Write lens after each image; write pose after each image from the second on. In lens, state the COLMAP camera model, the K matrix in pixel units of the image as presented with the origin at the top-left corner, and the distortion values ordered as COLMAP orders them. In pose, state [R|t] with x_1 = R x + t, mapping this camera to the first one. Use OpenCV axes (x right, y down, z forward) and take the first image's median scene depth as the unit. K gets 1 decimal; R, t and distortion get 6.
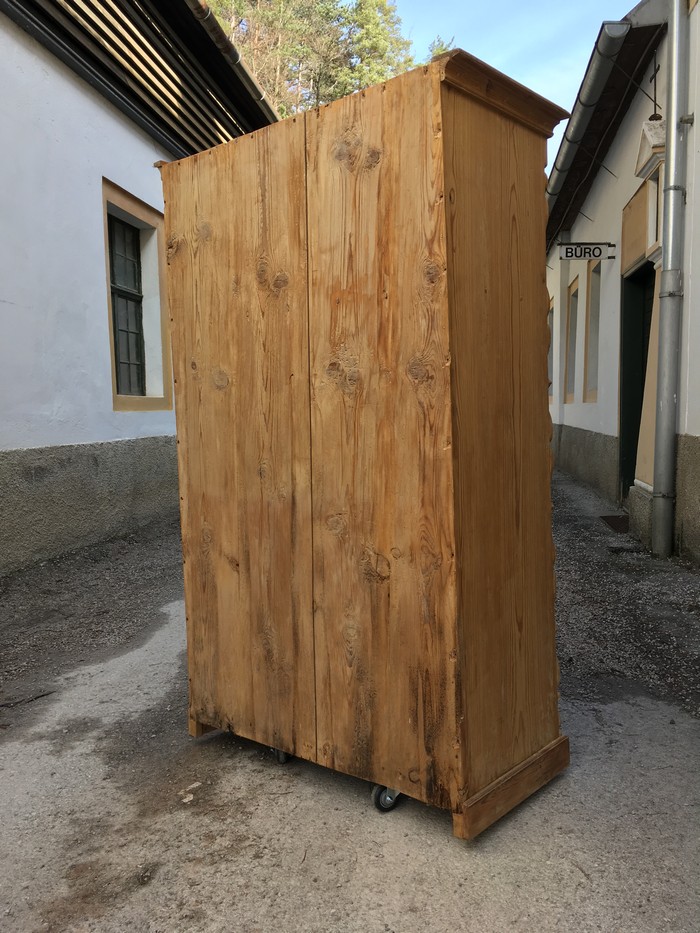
lens RADIAL K [[801.5, 0, 351.6], [0, 801.5, 458.2], [0, 0, 1]] dist [0.063798, -0.105045]
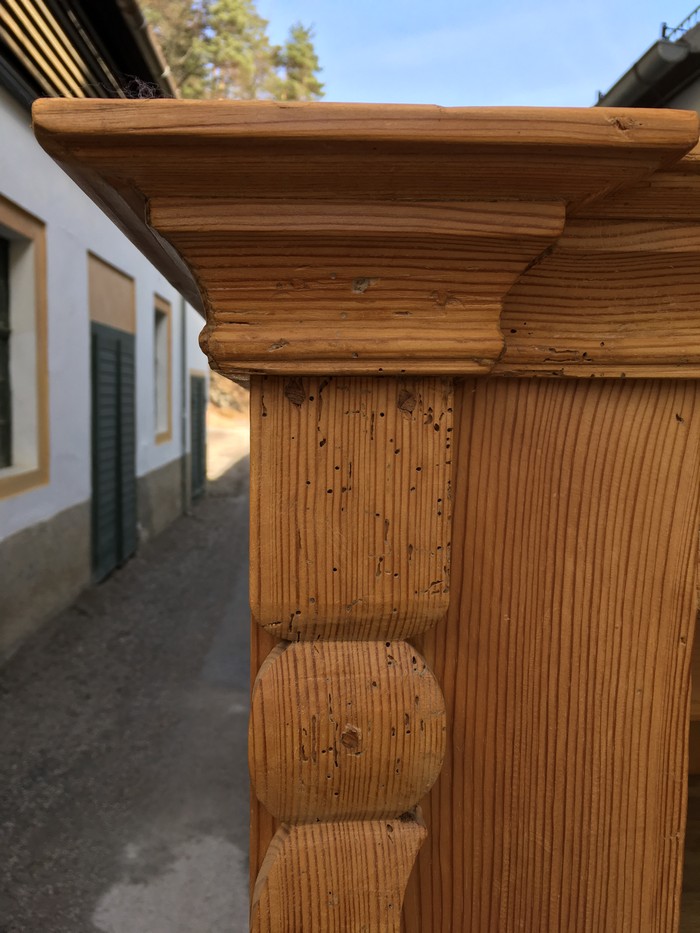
lens RADIAL K [[801.5, 0, 341.8], [0, 801.5, 461.6], [0, 0, 1]] dist [0.063798, -0.105045]
pose [[0.980699, 0.031593, 0.192954, -0.148017], [-0.035983, 0.999166, 0.019288, -0.145852], [-0.192183, -0.025859, 0.981018, 0.301990]]
